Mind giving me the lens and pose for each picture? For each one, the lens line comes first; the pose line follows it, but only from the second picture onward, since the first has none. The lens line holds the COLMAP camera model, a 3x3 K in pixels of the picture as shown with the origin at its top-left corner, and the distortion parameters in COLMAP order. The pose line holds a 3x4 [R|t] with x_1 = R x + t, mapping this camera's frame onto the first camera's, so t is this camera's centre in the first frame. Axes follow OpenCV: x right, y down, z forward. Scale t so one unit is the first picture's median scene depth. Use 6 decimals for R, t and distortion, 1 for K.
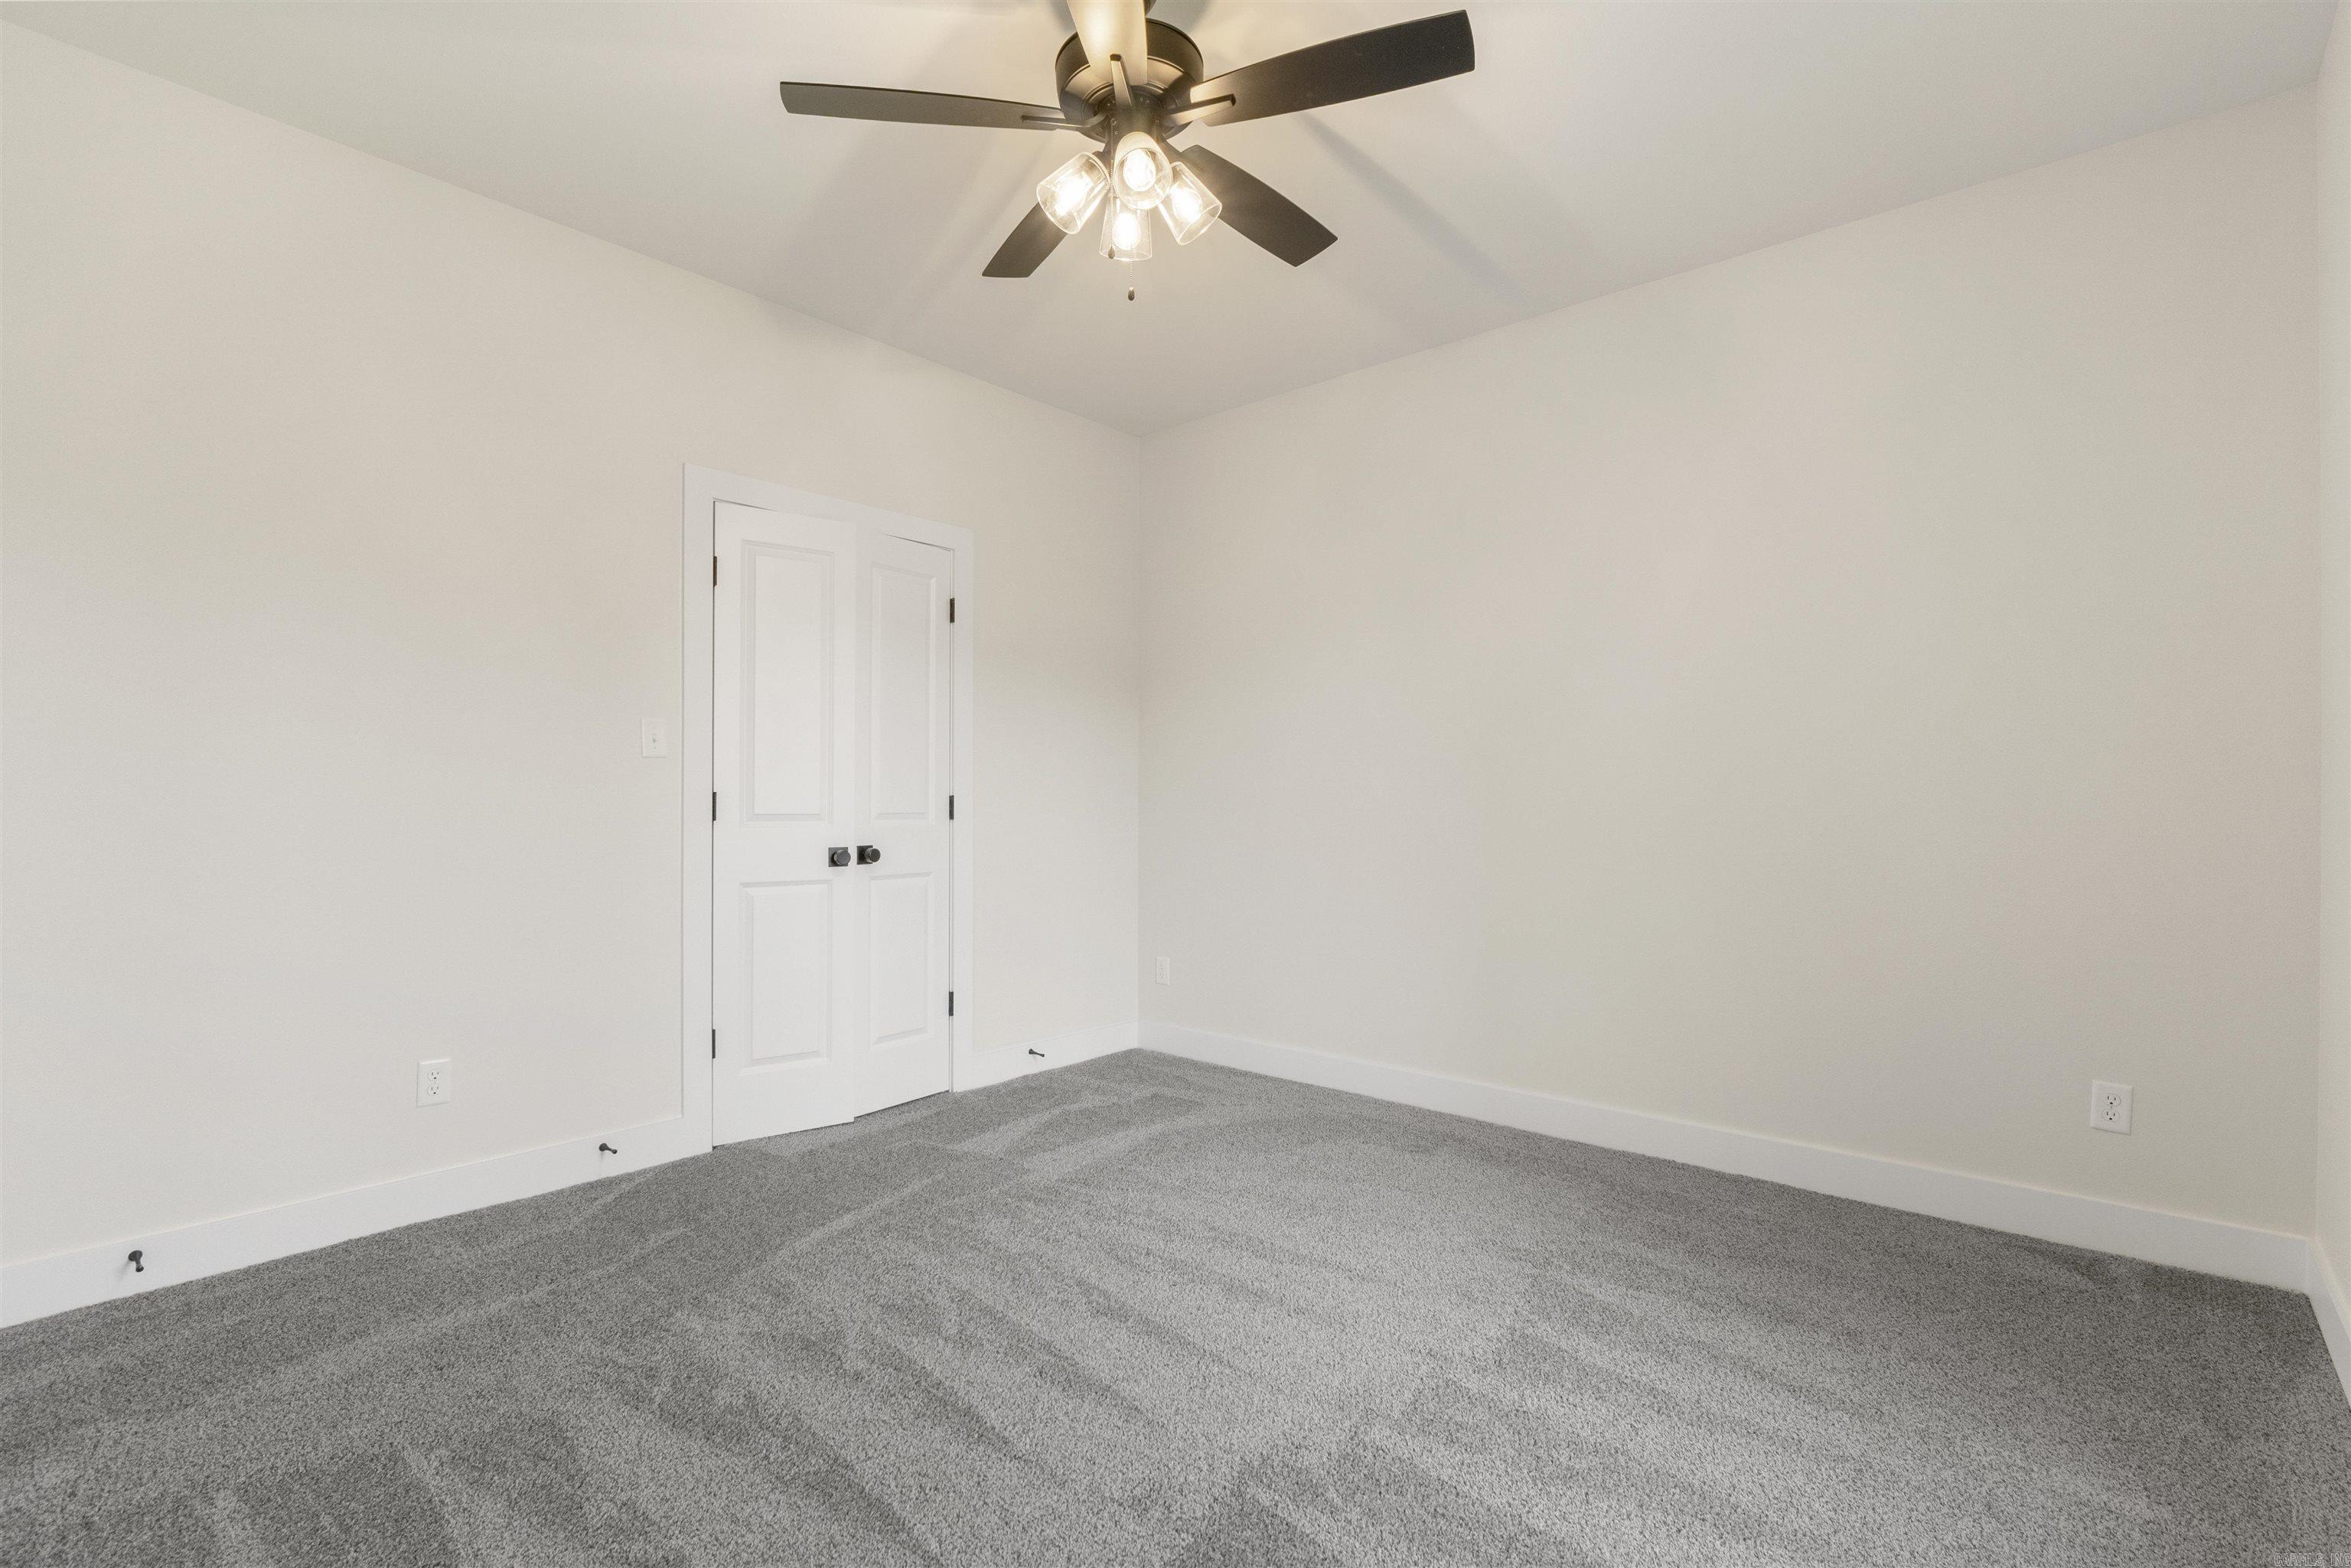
lens RADIAL K [[1101.2, 0, 1174.5], [0, 1101.2, 789.1], [0, 0, 1]] dist [0.000284, -0.001662]
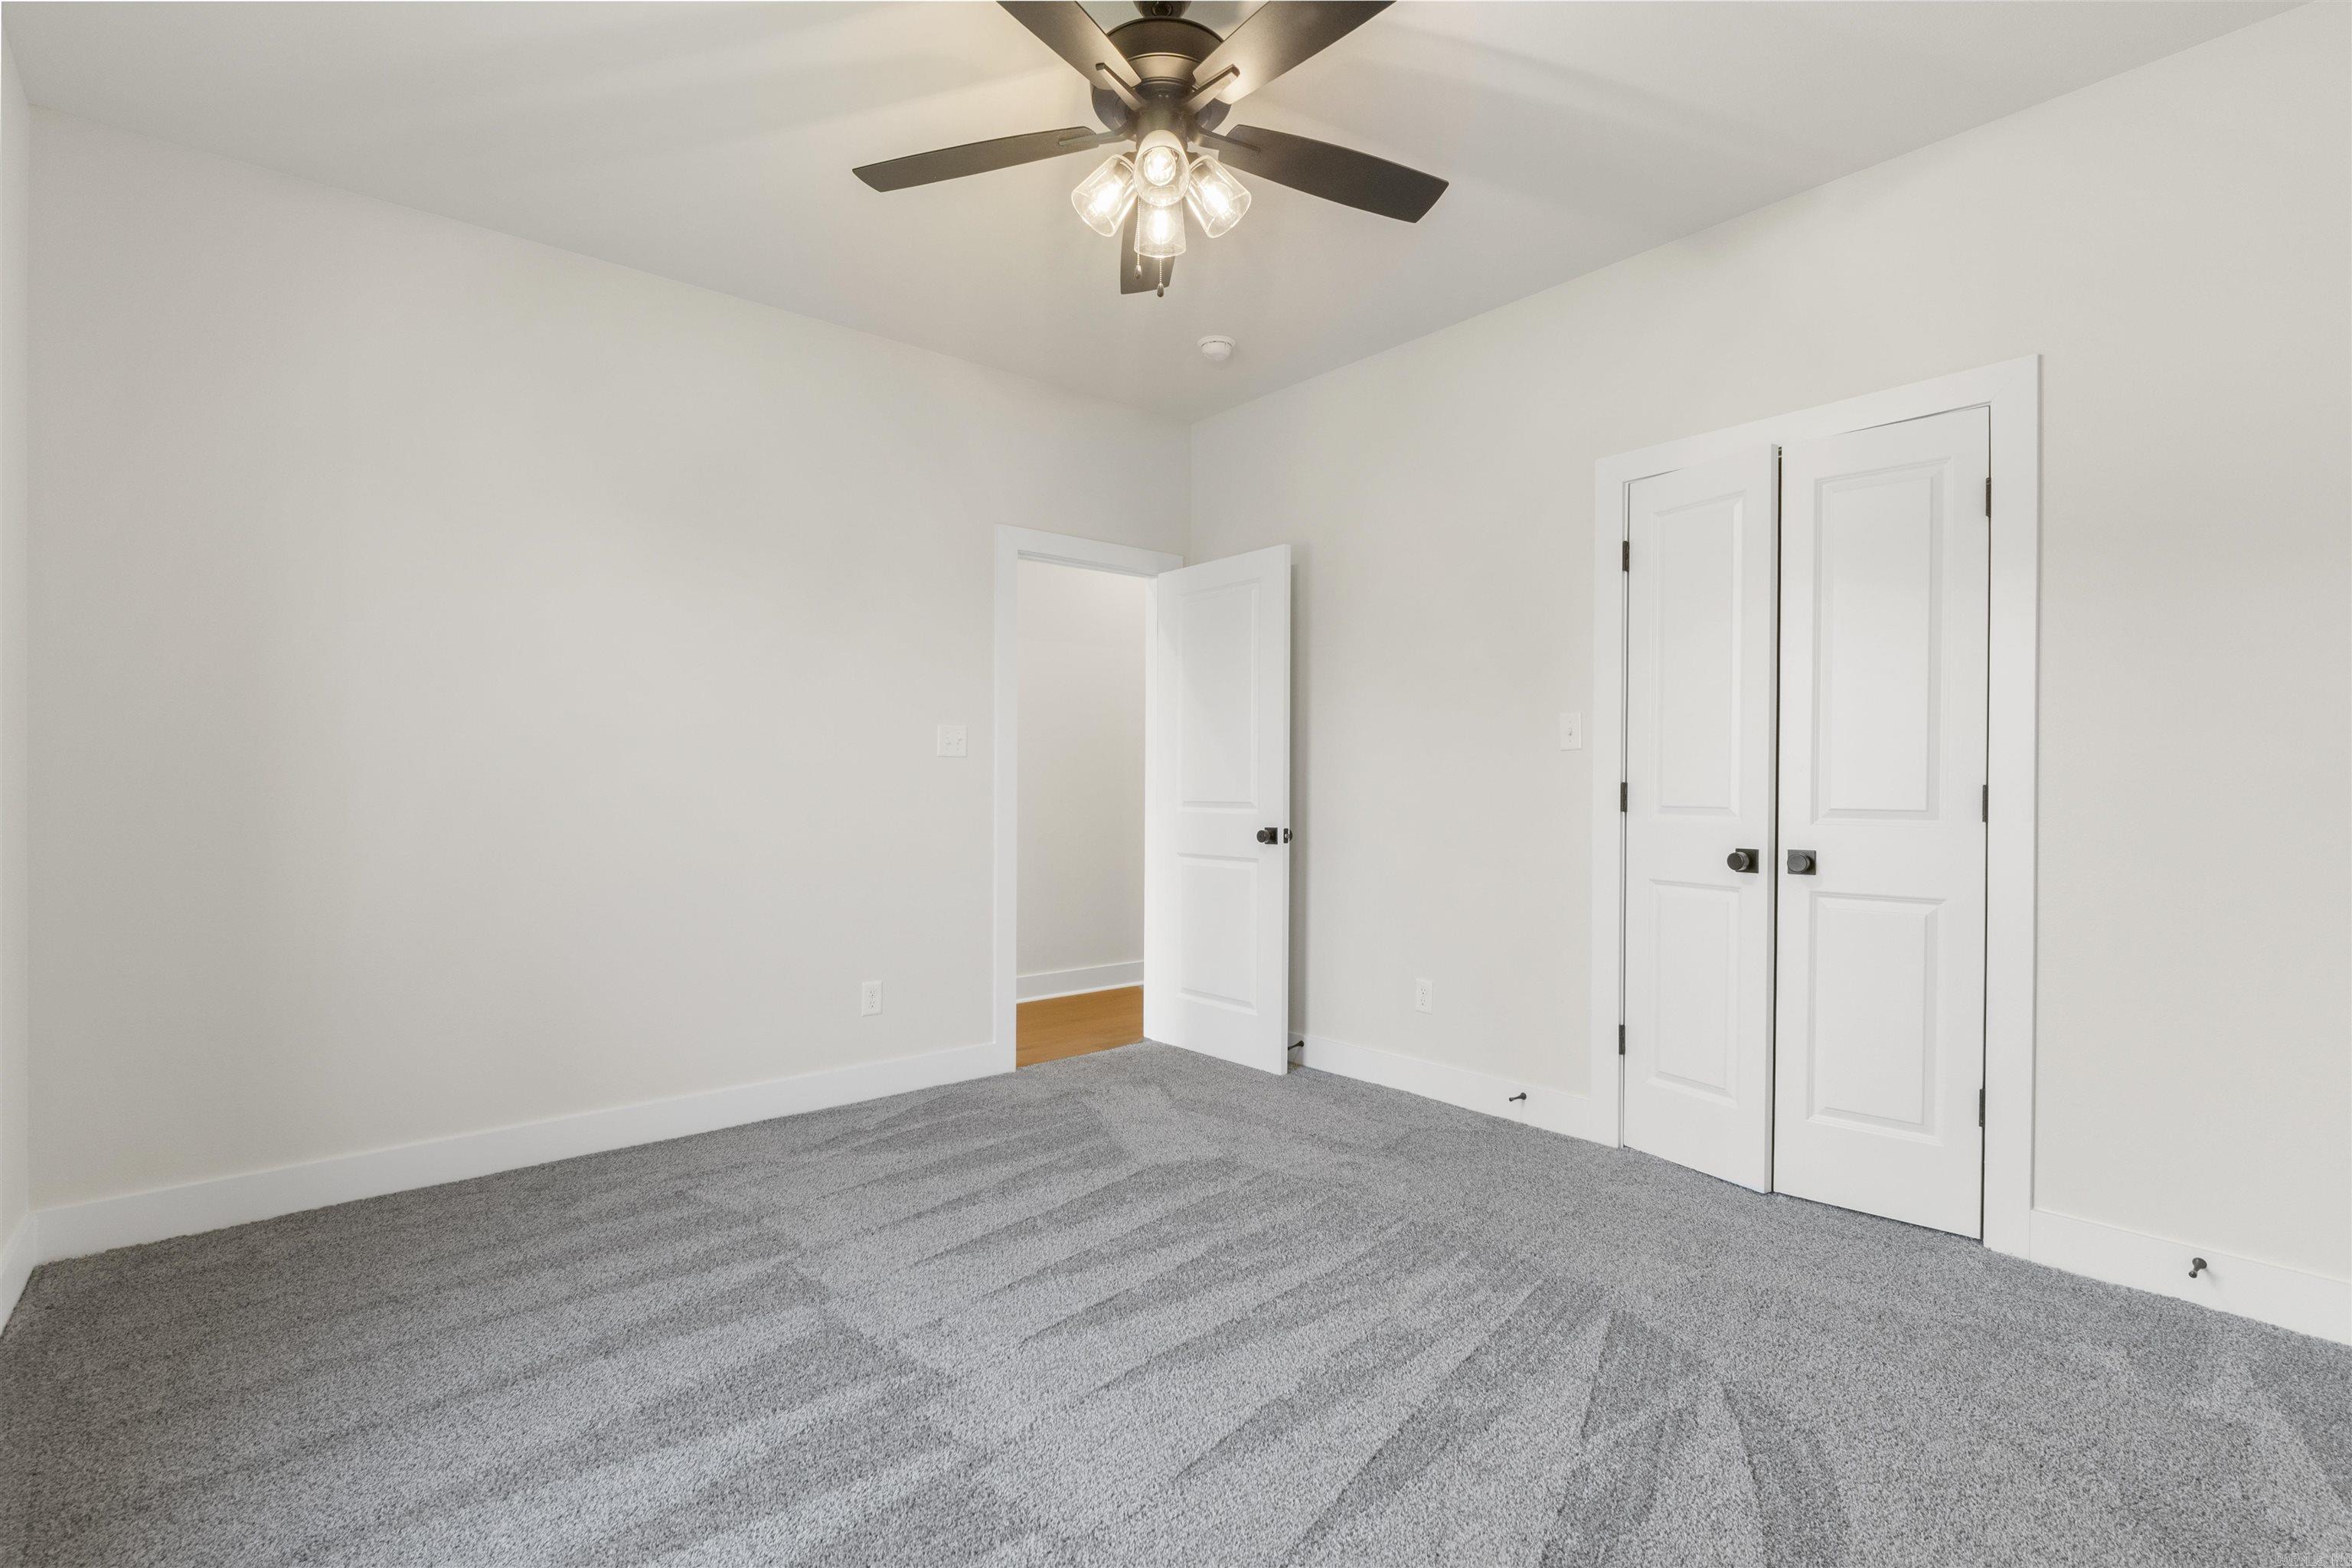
lens RADIAL K [[1101.7, 0, 1174.5], [0, 1101.7, 786.5], [0, 0, 1]] dist [0.000284, -0.001662]
pose [[-0.158438, -0.008154, -0.987335, 0.618275], [0.002049, 0.999961, -0.008587, 0.014121], [0.987367, -0.003384, -0.158415, 0.770934]]
